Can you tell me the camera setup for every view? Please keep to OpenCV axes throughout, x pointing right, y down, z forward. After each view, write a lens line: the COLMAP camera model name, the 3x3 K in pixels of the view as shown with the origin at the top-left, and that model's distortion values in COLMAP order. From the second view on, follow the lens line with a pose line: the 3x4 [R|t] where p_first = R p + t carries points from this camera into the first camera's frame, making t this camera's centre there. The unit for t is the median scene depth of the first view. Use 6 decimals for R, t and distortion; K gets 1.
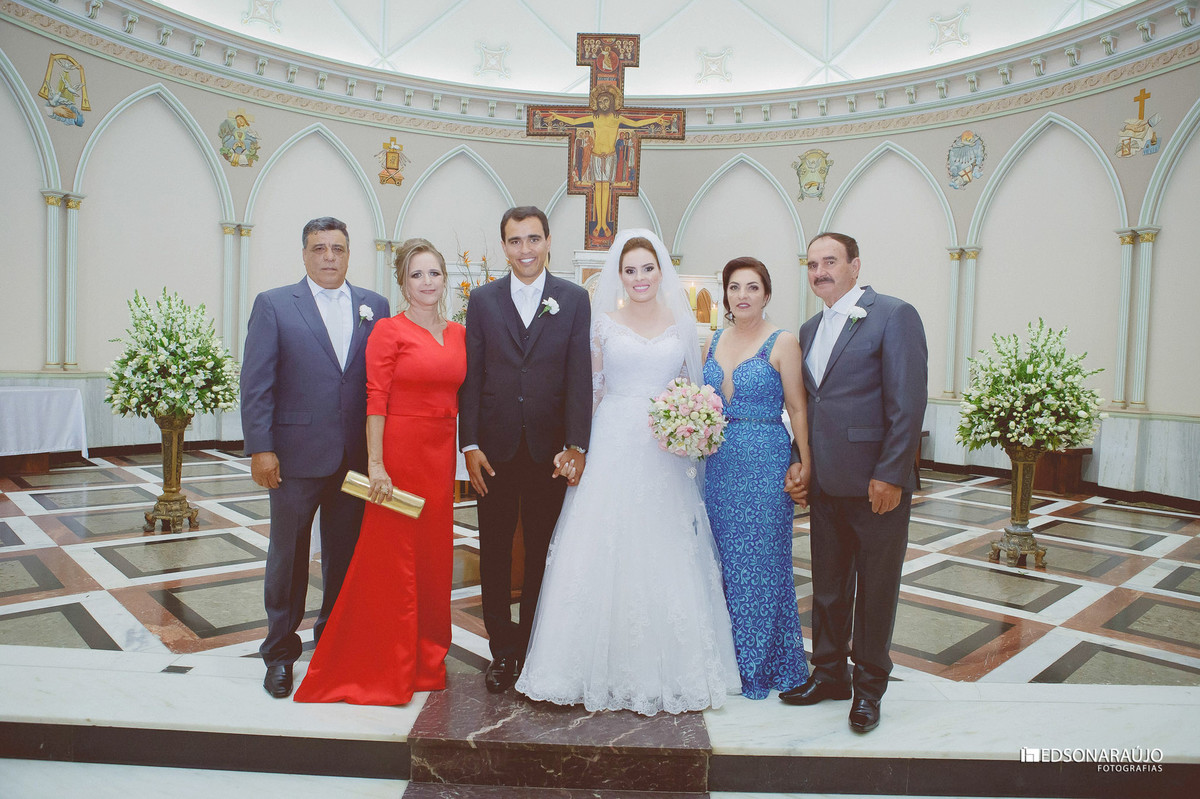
lens RADIAL K [[780.3, 0, 600.0], [0, 780.3, 399.5], [0, 0, 1]] dist [0.000056, 0.000042]
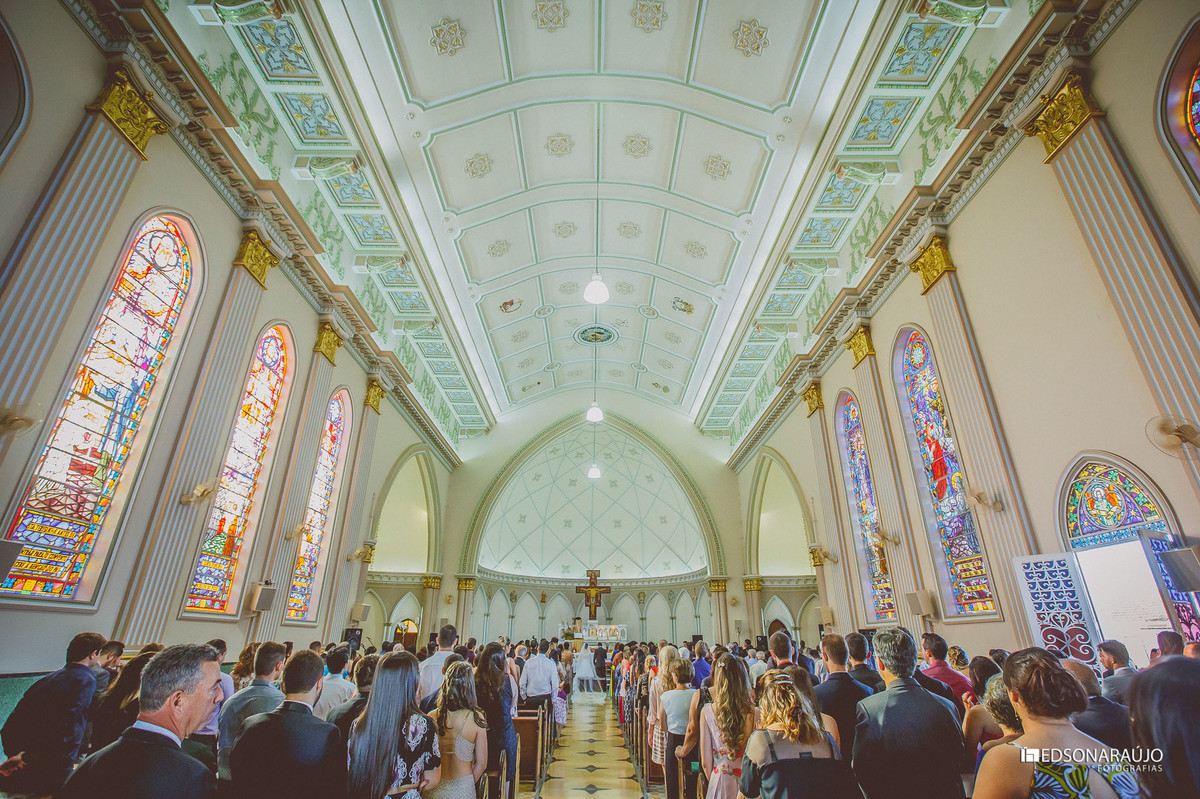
lens RADIAL K [[575.0, 0, 600.0], [0, 575.0, 399.5], [0, 0, 1]] dist [-0.000231, -0.000001]
pose [[0.999426, -0.019225, 0.027908, -0.025620], [0.029717, 0.893011, -0.449054, 0.164547], [-0.016289, 0.449625, 0.893069, -2.517293]]
